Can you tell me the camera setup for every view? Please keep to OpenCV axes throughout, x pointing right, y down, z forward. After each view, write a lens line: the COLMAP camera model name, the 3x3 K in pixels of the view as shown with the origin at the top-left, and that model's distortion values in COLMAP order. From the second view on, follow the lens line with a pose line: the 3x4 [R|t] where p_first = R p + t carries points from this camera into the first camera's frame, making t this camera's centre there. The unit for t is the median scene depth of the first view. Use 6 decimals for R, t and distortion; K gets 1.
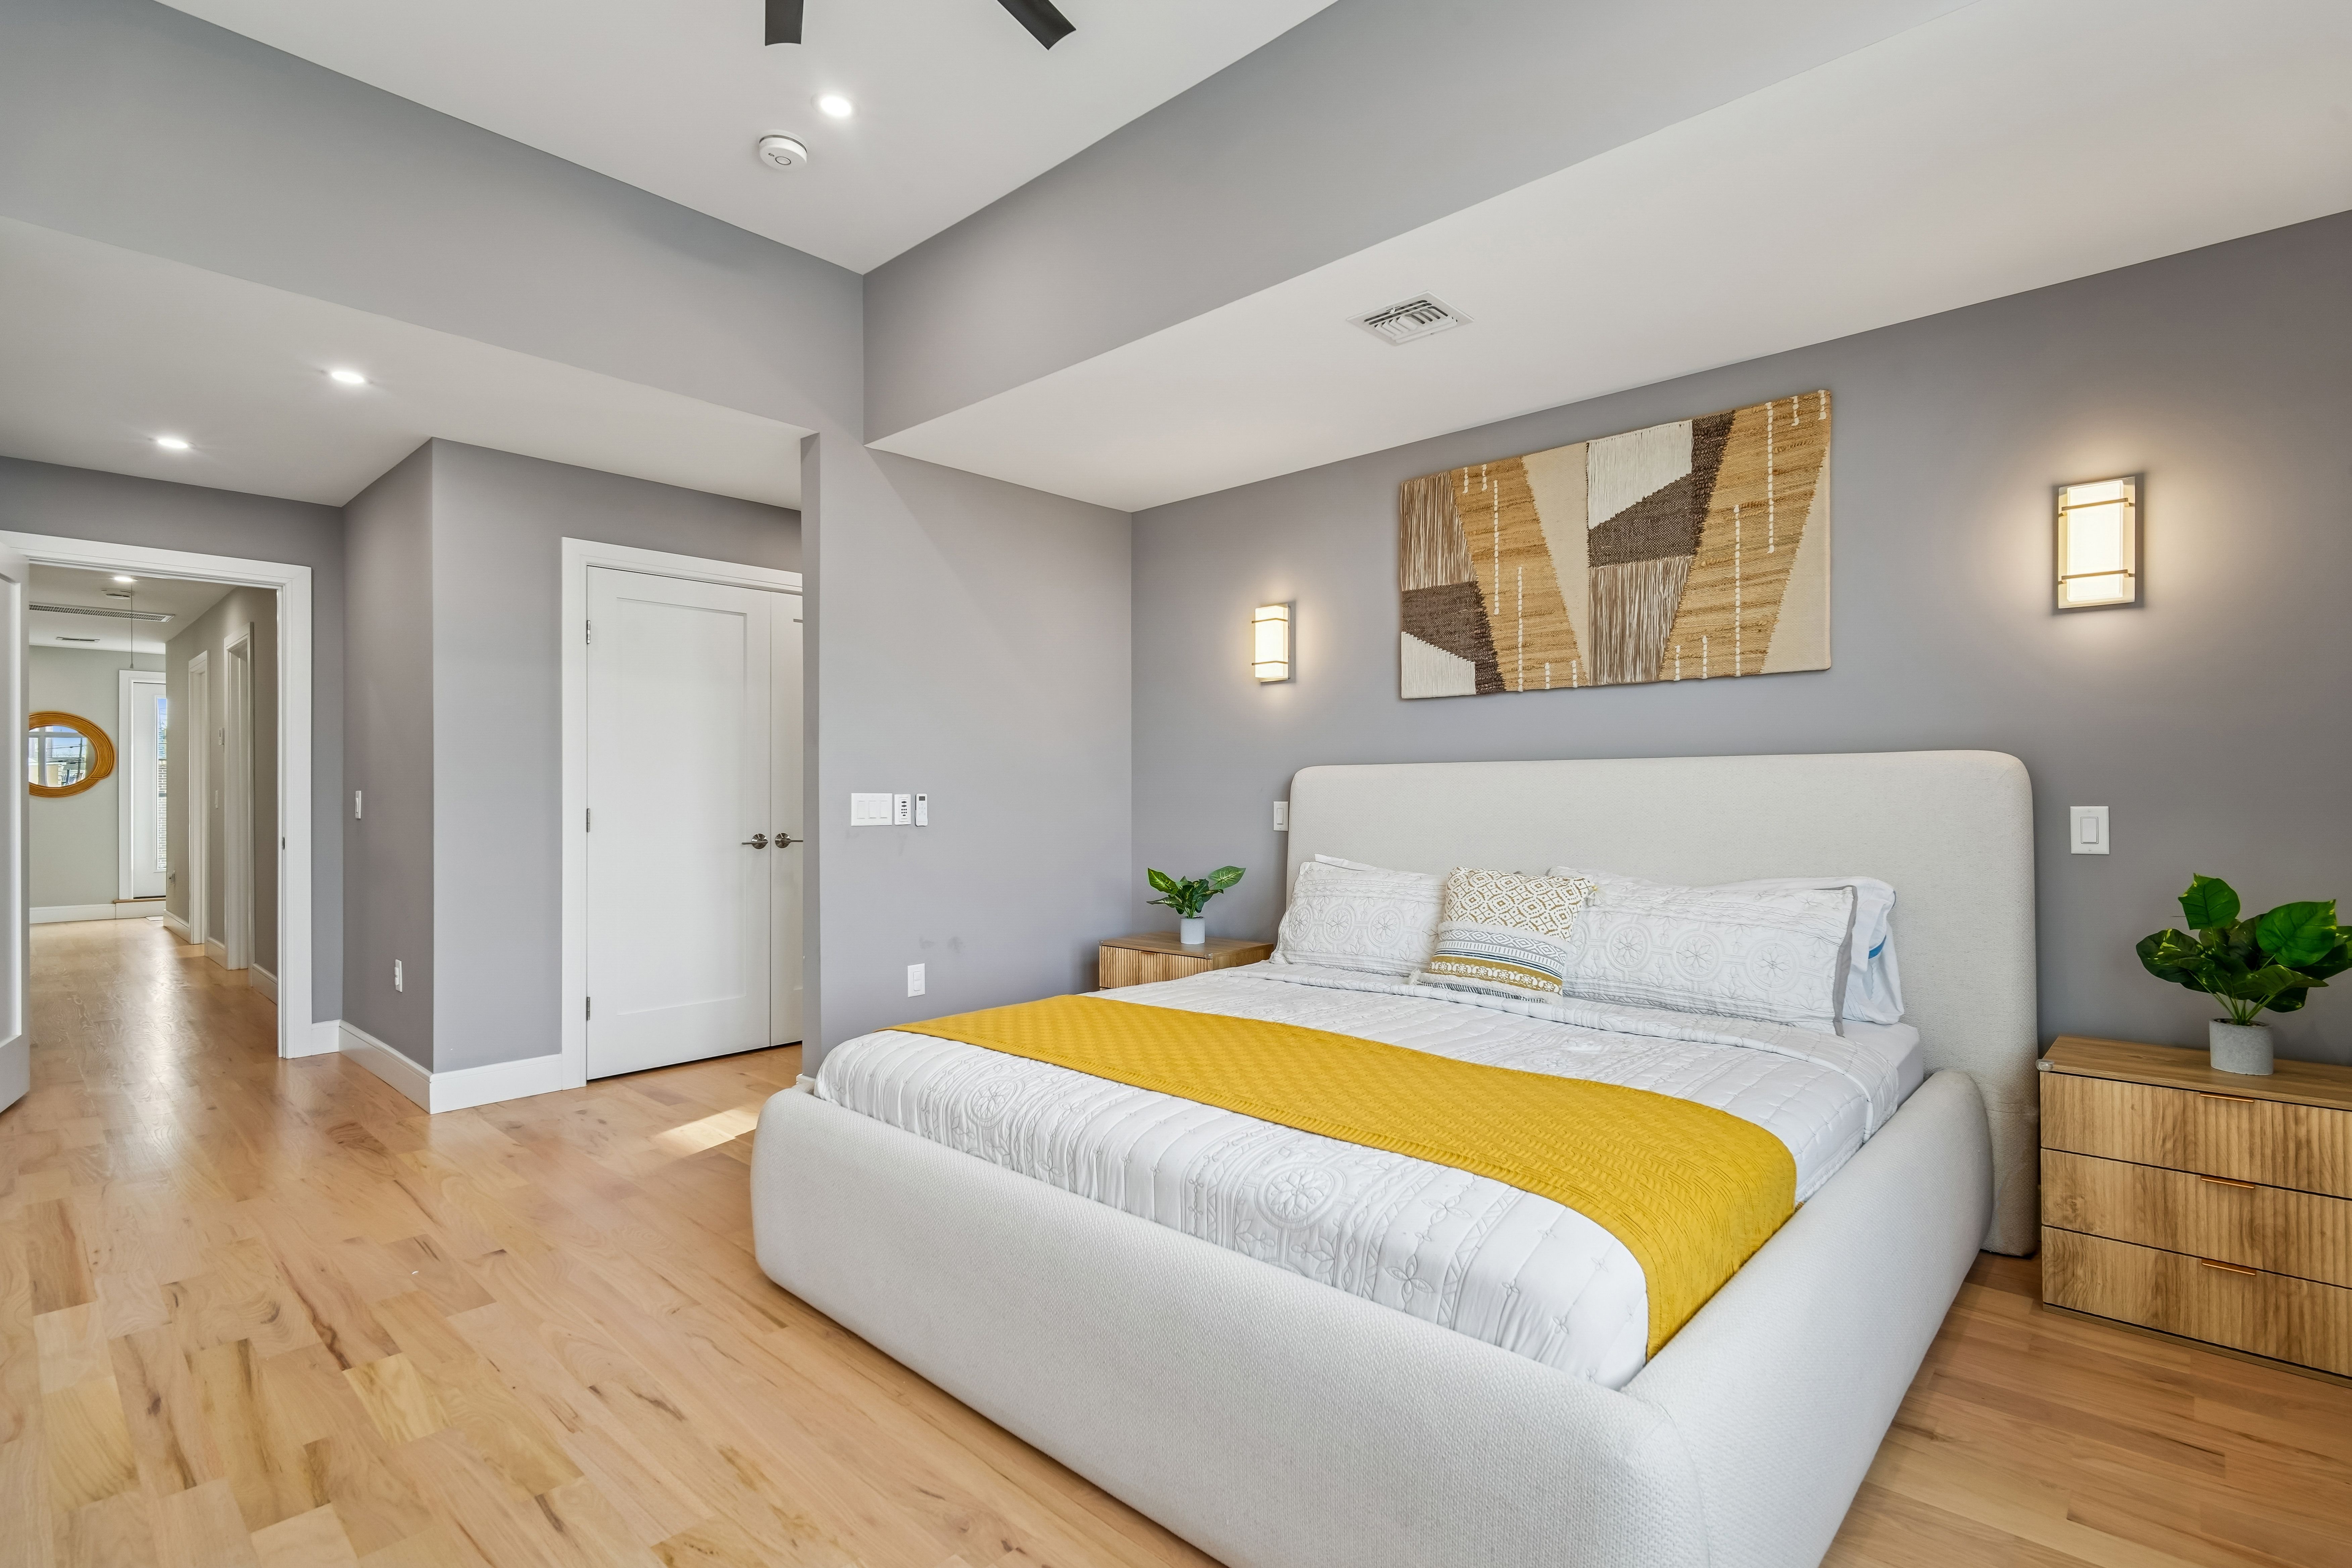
lens RADIAL K [[1104.6, 0, 1198.5], [0, 1104.6, 805.7], [0, 0, 1]] dist [0.003190, -0.005454]
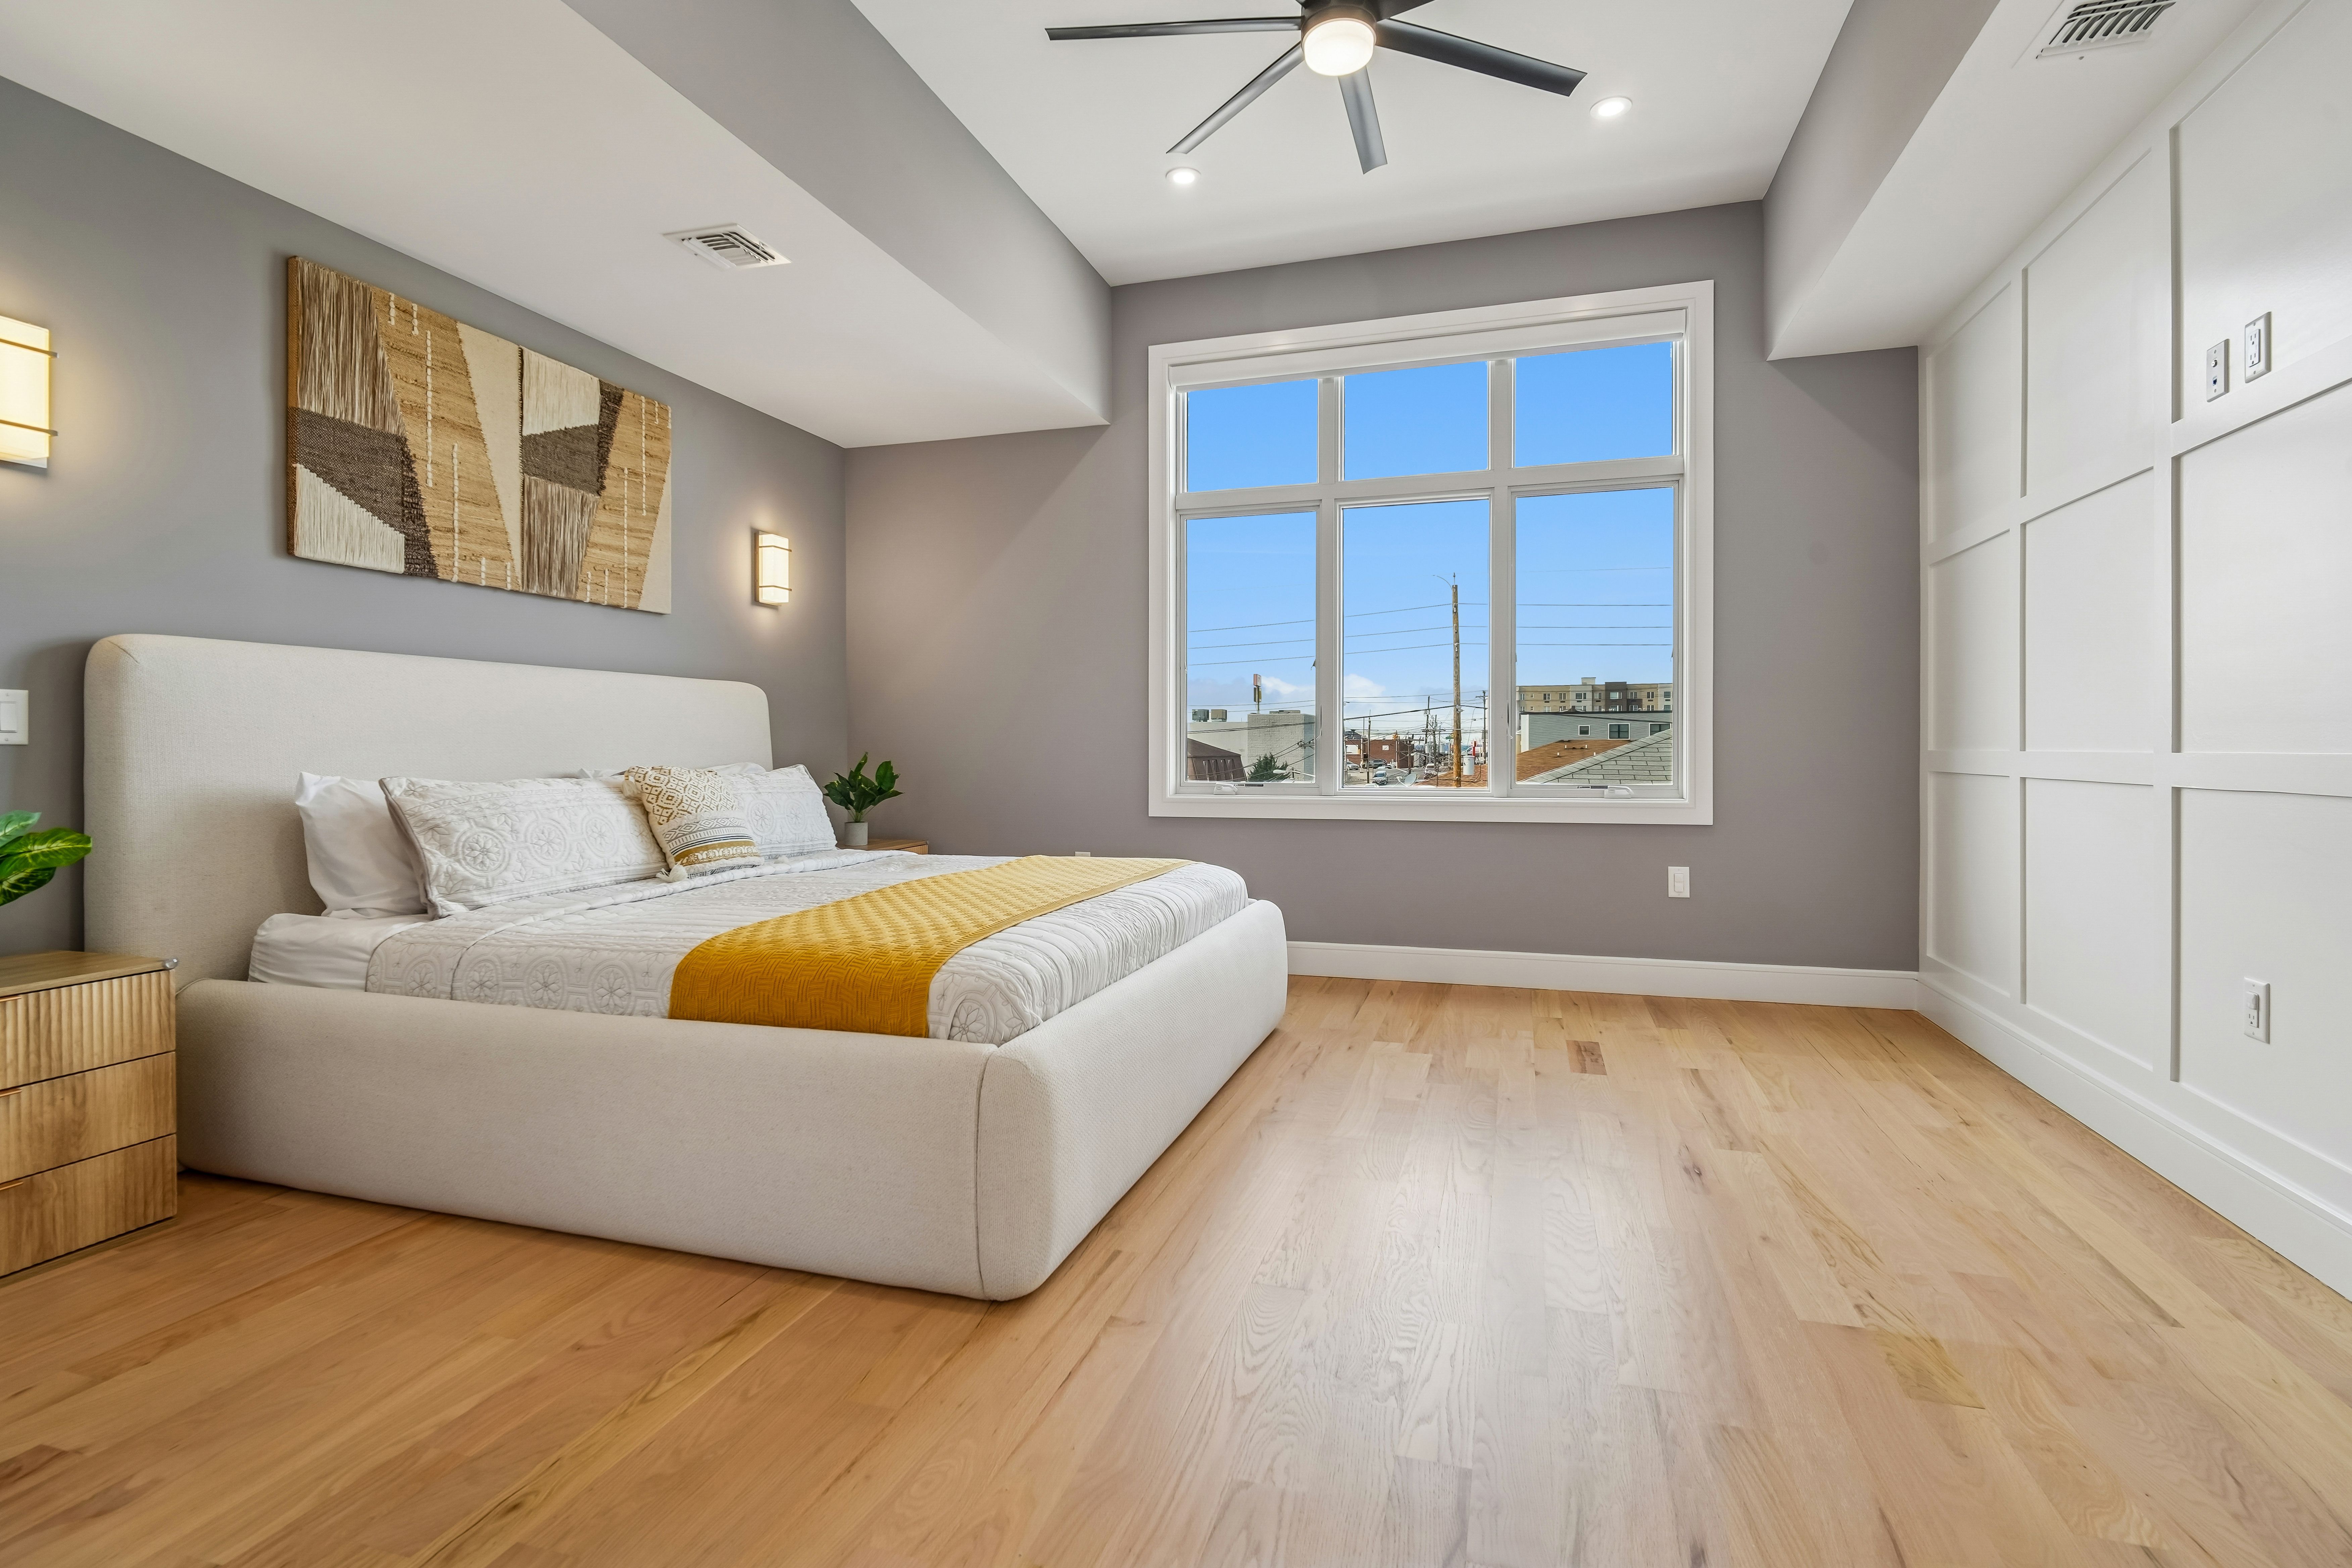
lens RADIAL K [[1104.6, 0, 1191.5], [0, 1104.6, 769.5], [0, 0, 1]] dist [0.003190, -0.005454]
pose [[-0.432442, -0.010711, 0.901598, -0.805078], [0.017189, 0.999650, 0.020121, 0.042346], [-0.901498, 0.024199, -0.432106, 0.884752]]
